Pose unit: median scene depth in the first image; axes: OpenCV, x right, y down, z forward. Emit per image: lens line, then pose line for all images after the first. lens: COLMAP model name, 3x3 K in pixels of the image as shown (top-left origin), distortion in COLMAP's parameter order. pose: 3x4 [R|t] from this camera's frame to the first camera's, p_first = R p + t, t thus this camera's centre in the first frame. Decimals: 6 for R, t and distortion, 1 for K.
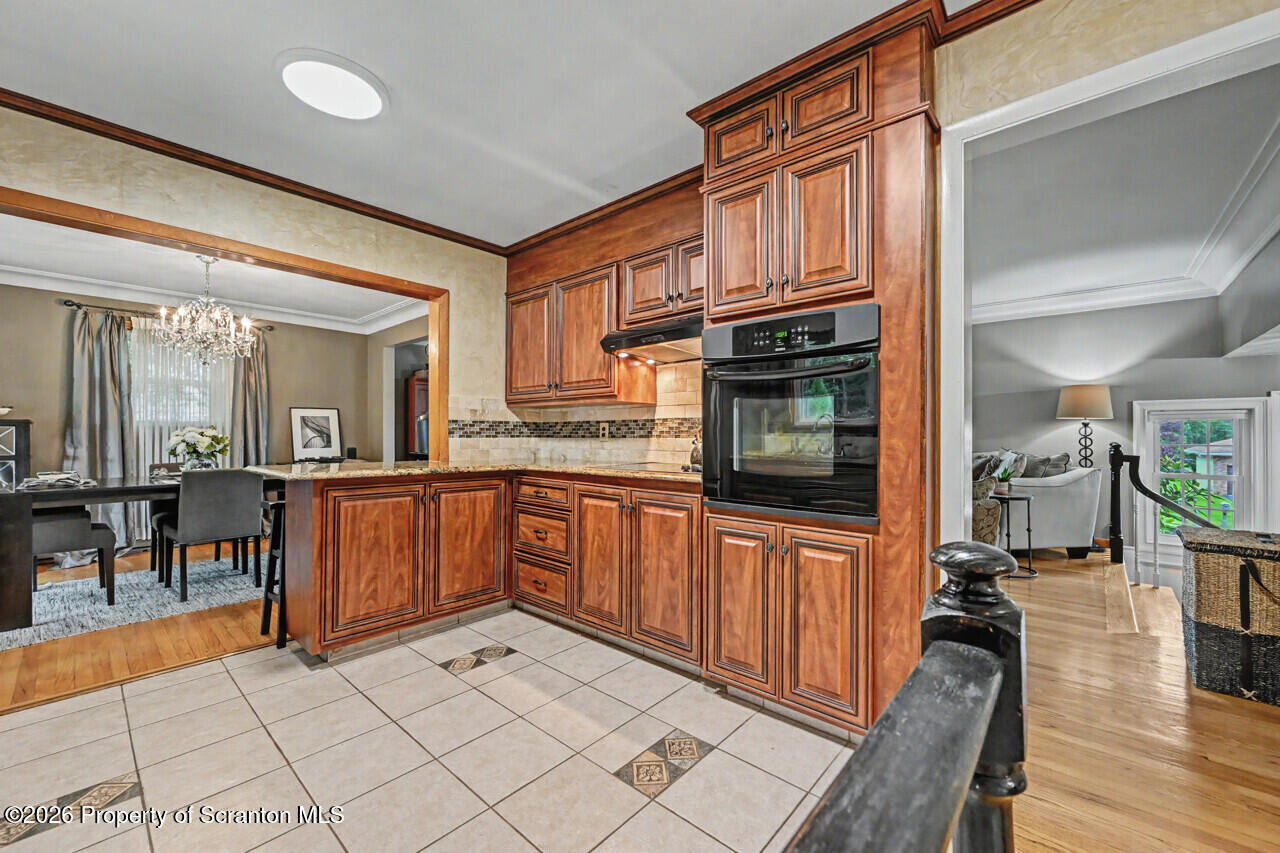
lens RADIAL K [[505.4, 0, 643.1], [0, 505.4, 431.6], [0, 0, 1]] dist [-0.001023, 0.000028]
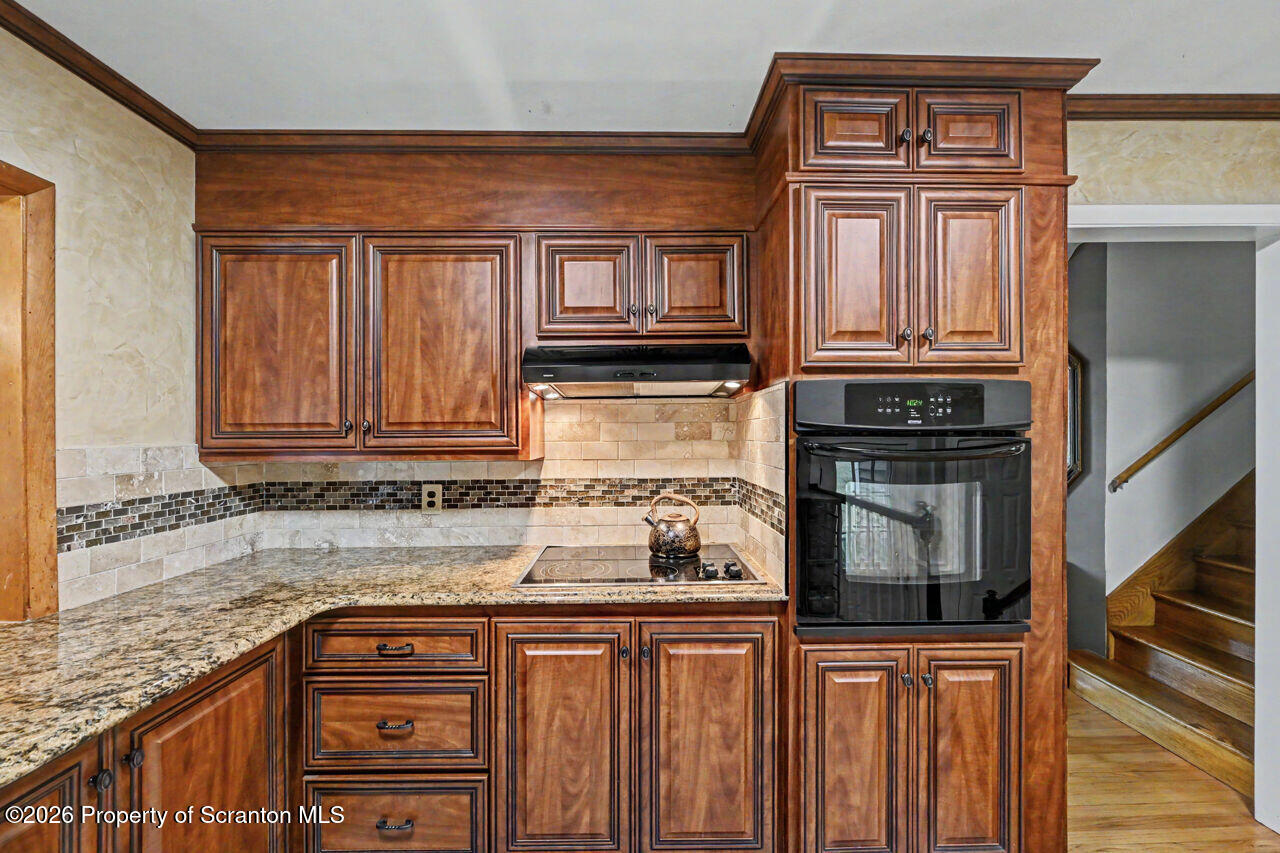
lens RADIAL K [[504.4, 0, 638.2], [0, 504.4, 432.9], [0, 0, 1]] dist [-0.001199, 0.000067]
pose [[0.738416, -0.005643, 0.674322, -0.401037], [0.003857, 0.999984, 0.004144, -0.106862], [-0.674334, -0.000459, 0.738426, 0.505974]]
